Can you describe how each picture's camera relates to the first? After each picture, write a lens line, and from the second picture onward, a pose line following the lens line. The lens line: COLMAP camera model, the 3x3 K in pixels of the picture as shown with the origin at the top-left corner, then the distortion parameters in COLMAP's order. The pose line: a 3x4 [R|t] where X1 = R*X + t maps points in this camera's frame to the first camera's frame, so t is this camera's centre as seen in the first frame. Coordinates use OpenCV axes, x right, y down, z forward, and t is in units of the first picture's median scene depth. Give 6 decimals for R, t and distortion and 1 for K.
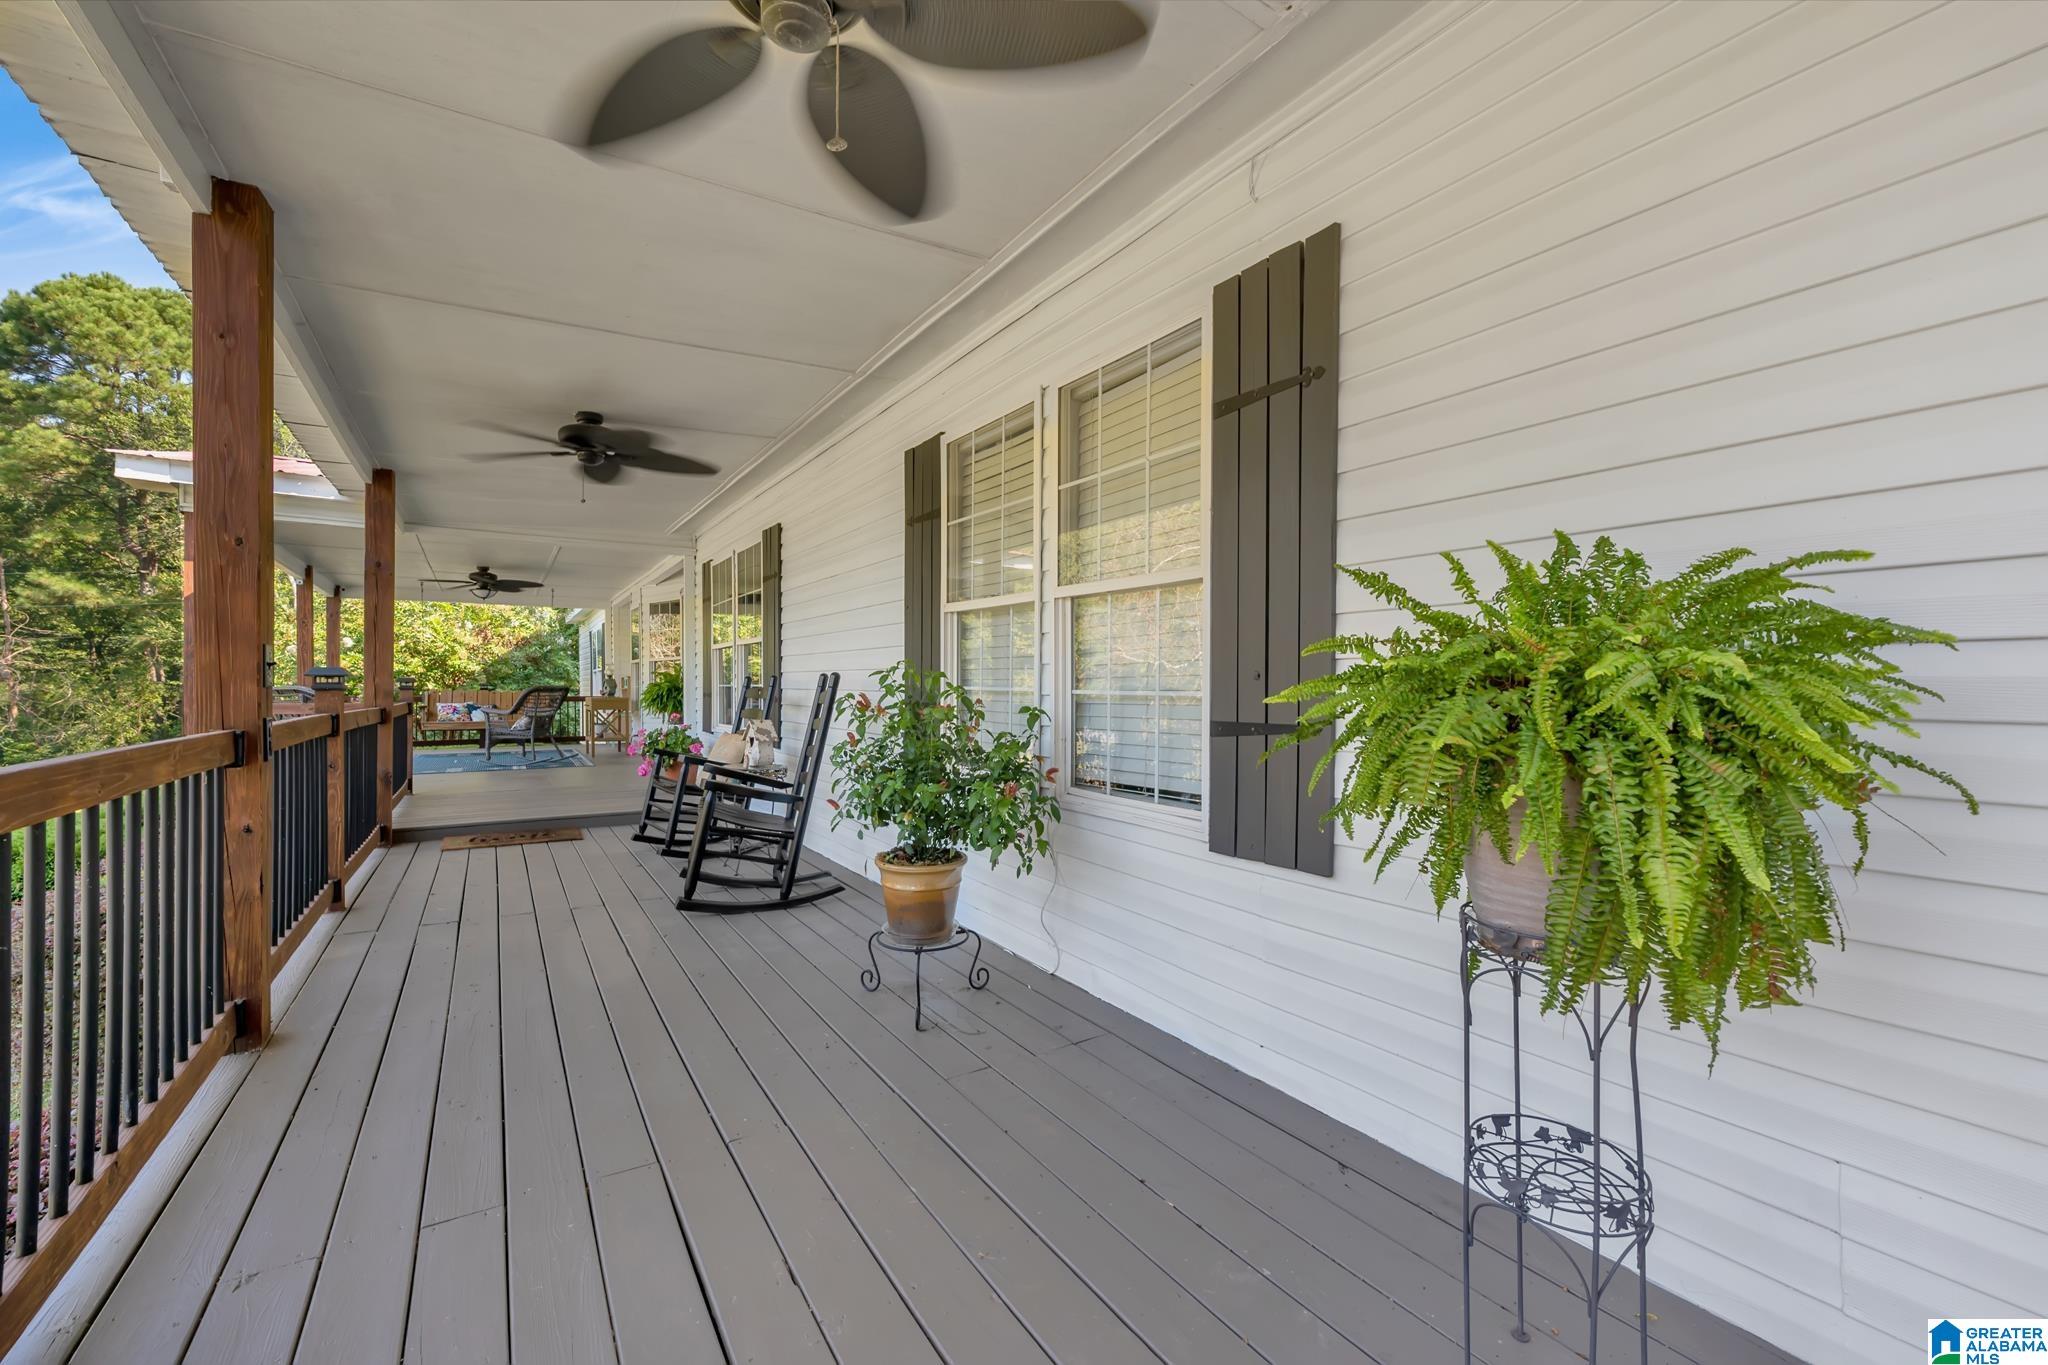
lens RADIAL K [[810.2, 0, 1020.4], [0, 810.2, 688.3], [0, 0, 1]] dist [-0.000884, 0.000148]
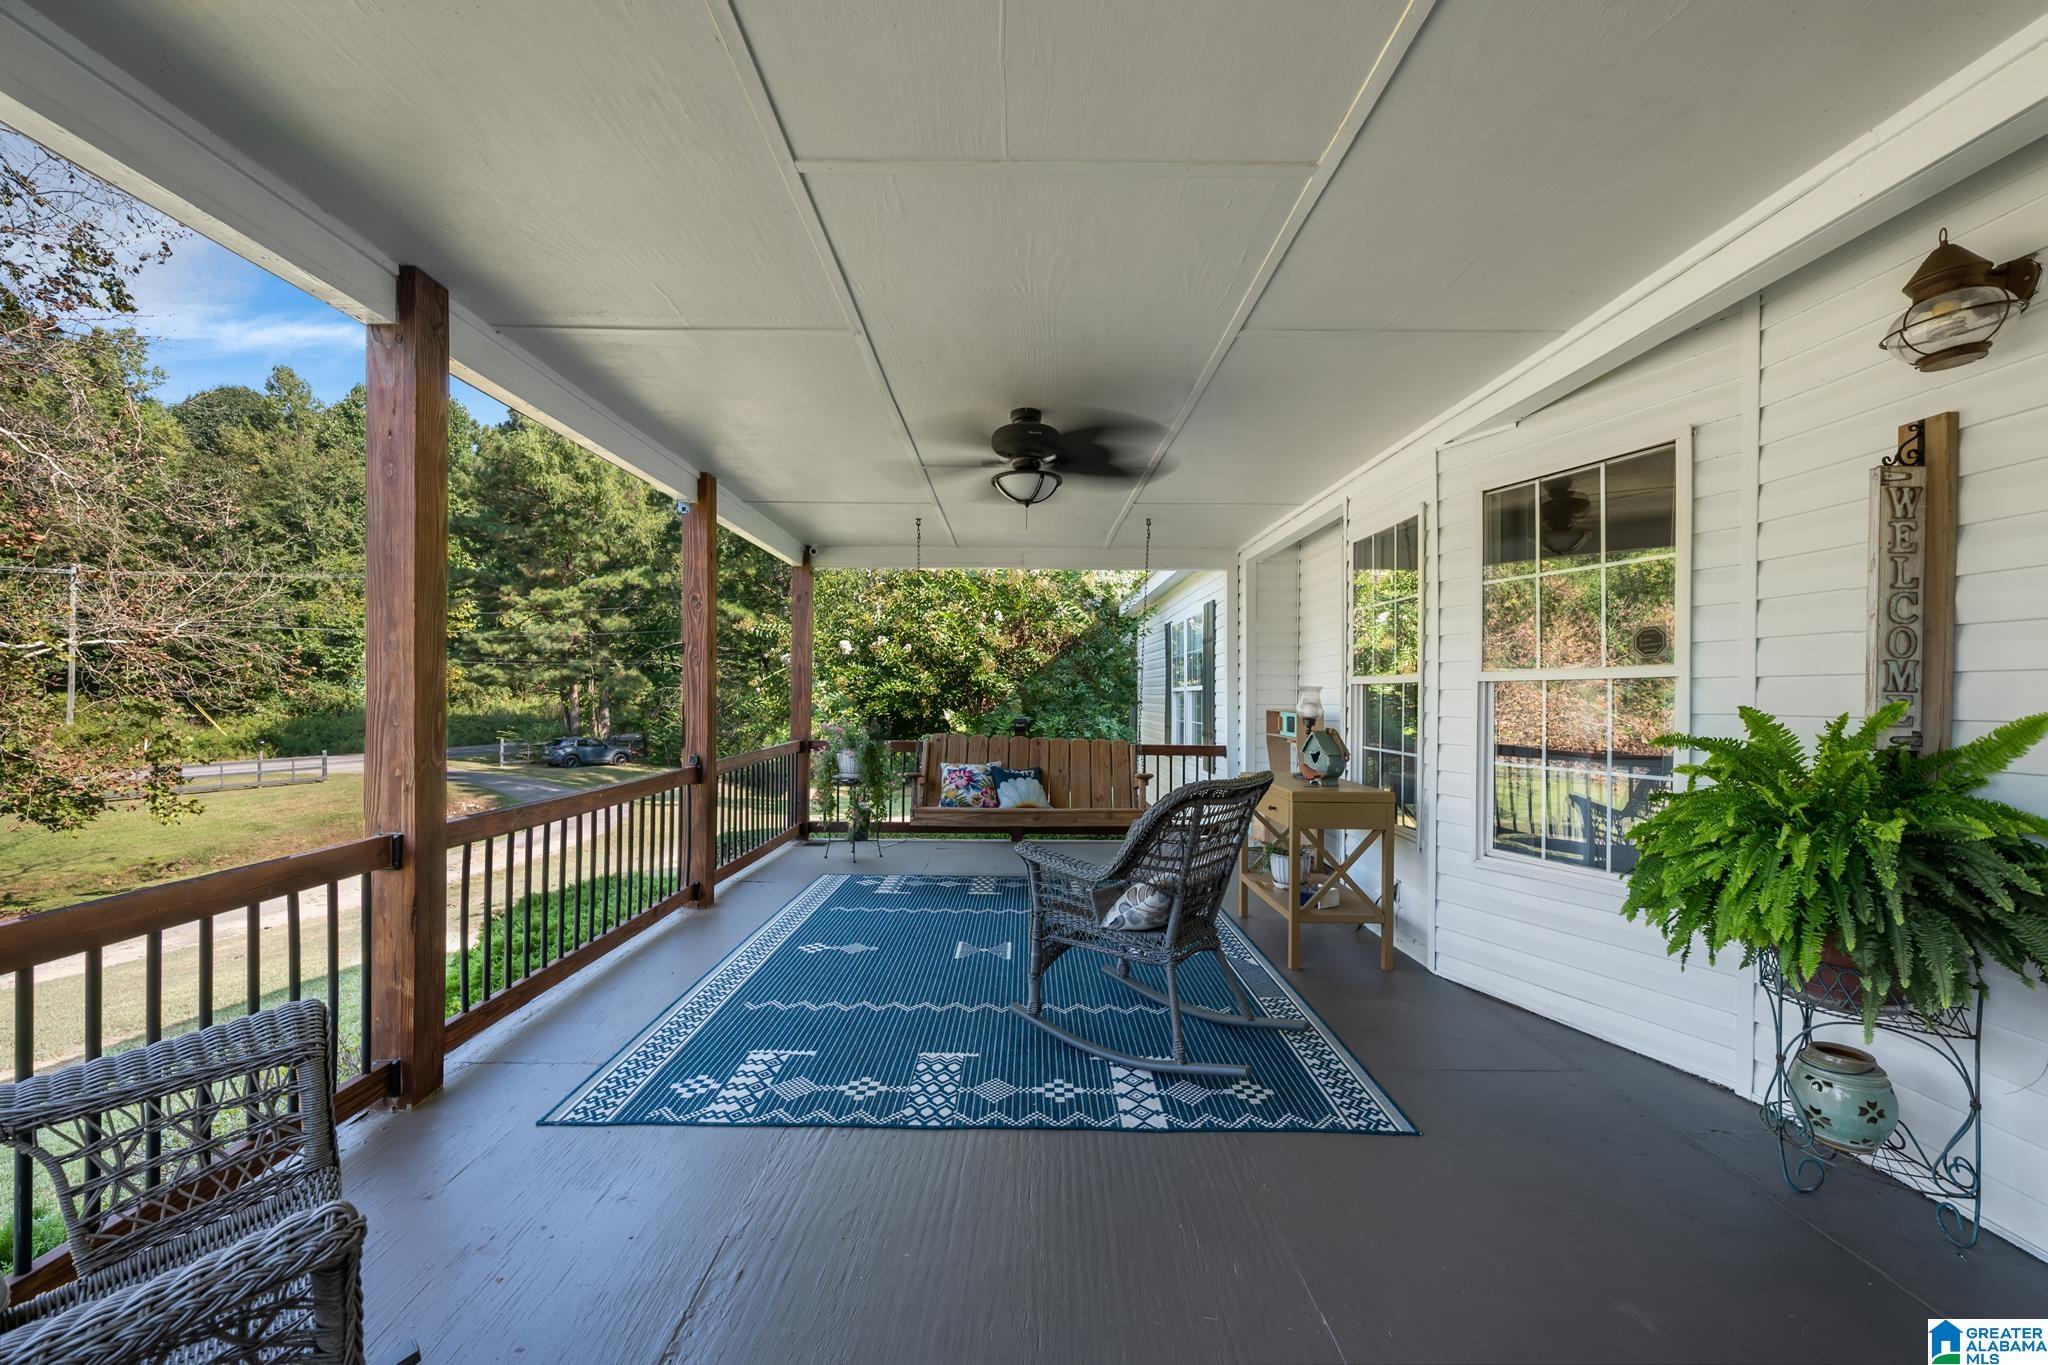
lens RADIAL K [[810.2, 0, 1020.4], [0, 810.2, 688.3], [0, 0, 1]] dist [-0.000884, 0.000148]
pose [[0.837138, 0.004947, -0.546969, -0.335215], [-0.007746, 0.999966, -0.002811, -0.022429], [0.546937, 0.006590, 0.837148, 0.501079]]
